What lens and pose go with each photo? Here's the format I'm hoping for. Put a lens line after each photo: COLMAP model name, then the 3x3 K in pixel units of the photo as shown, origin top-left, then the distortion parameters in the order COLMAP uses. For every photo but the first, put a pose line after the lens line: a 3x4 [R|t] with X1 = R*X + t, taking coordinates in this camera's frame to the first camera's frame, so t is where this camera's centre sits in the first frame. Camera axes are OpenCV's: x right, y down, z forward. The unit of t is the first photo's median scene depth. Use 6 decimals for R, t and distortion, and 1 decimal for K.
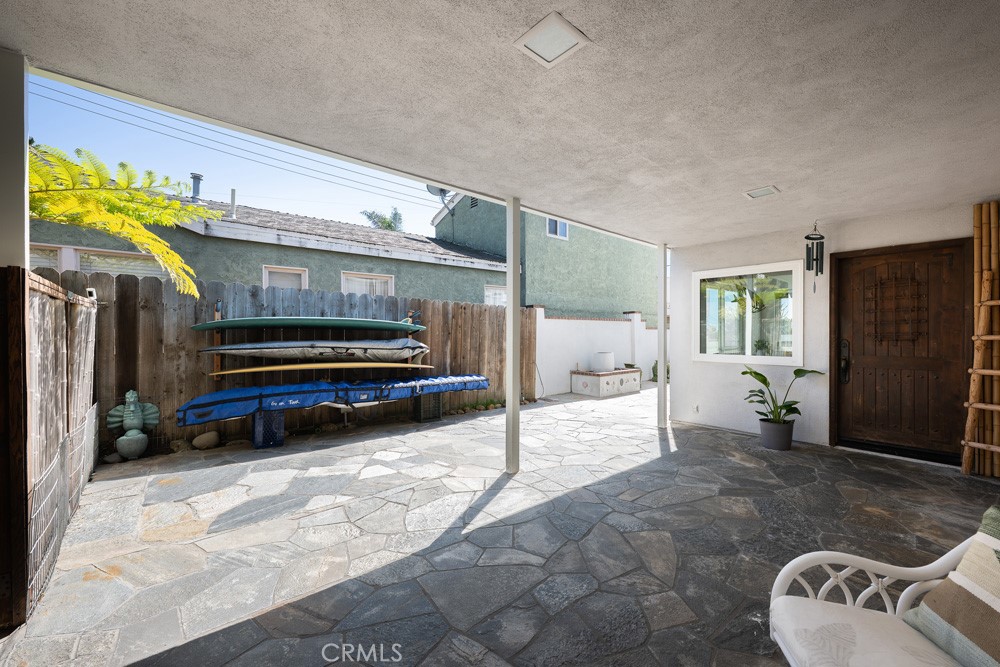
lens RADIAL K [[397.7, 0, 500.0], [0, 397.7, 333.5], [0, 0, 1]] dist [-0.000980, -0.000147]
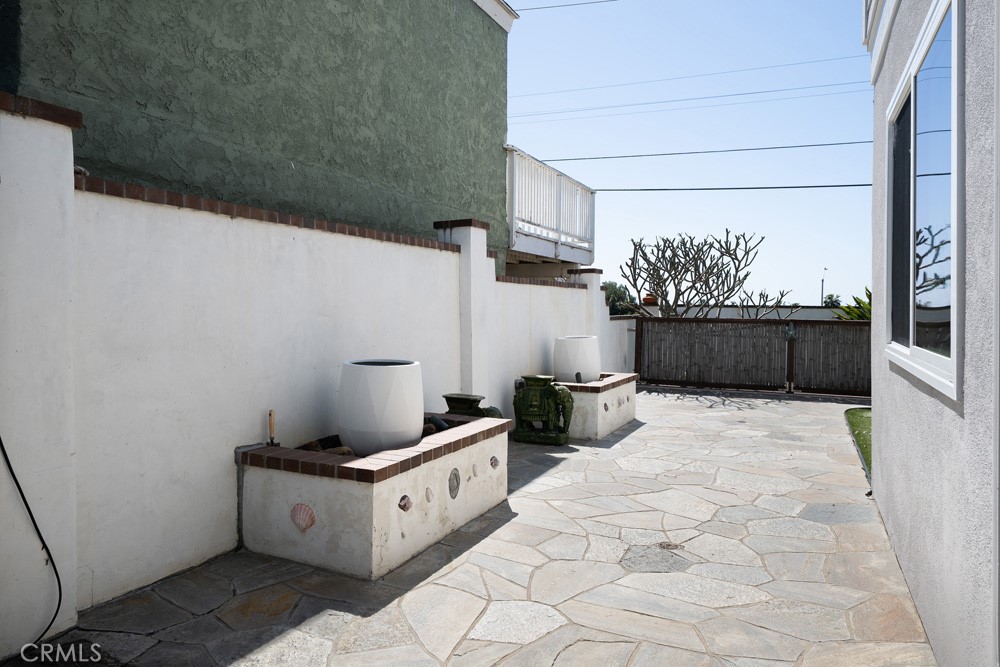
lens RADIAL K [[717.5, 0, 500.0], [0, 717.5, 333.5], [0, 0, 1]] dist [0.001907, 0.001994]
pose [[0.894251, -0.003286, 0.447553, 0.110949], [-0.017773, 0.998924, 0.042846, 0.008064], [-0.447212, -0.046269, 0.893230, 0.498614]]
